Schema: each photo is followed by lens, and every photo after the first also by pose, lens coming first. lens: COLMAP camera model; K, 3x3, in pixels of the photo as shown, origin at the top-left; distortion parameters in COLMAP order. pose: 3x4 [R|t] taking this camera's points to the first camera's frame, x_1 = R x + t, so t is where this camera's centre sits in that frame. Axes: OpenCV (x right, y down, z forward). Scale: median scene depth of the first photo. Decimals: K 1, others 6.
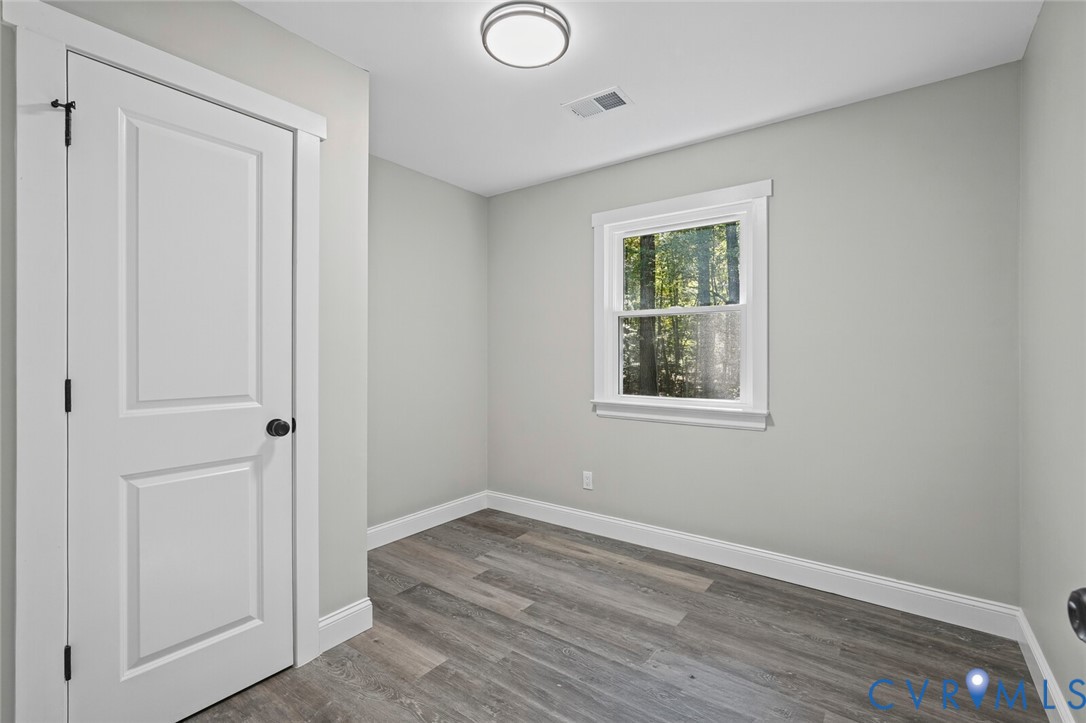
lens RADIAL K [[484.9, 0, 548.1], [0, 484.9, 364.5], [0, 0, 1]] dist [-0.006650, 0.001132]
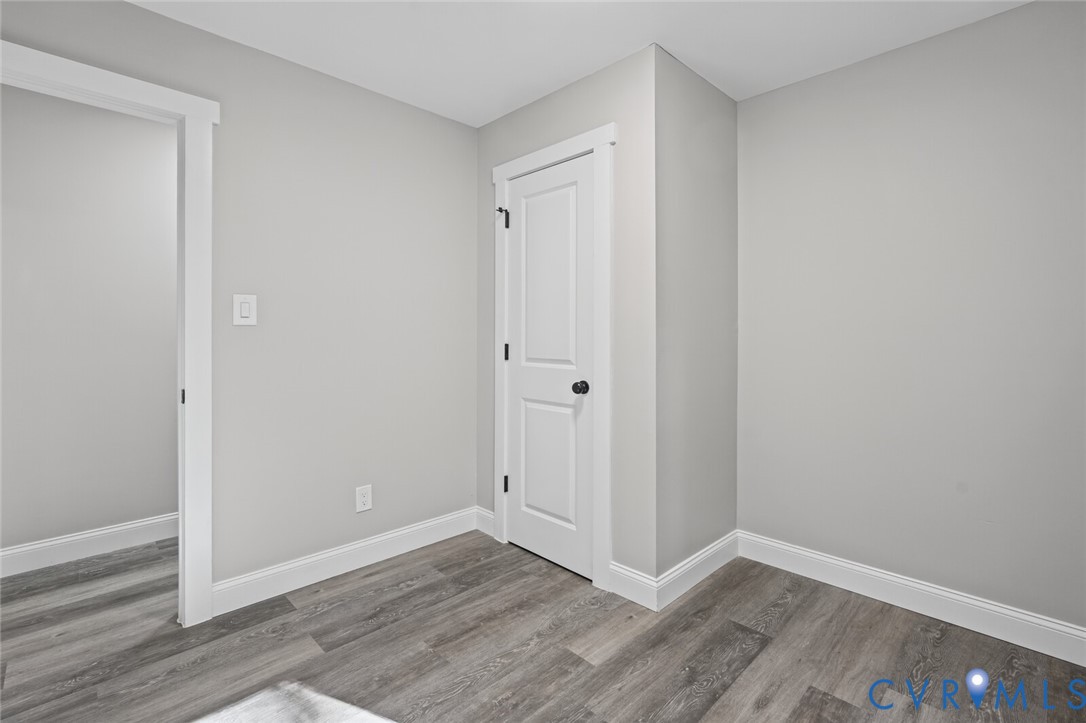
lens RADIAL K [[472.2, 0, 545.6], [0, 472.2, 338.5], [0, 0, 1]] dist [-0.001966, 0.000311]
pose [[-0.129375, 0.008435, -0.991560, 0.652322], [-0.018131, 0.999777, 0.010871, -0.011266], [0.991430, 0.019384, -0.129194, 0.974151]]
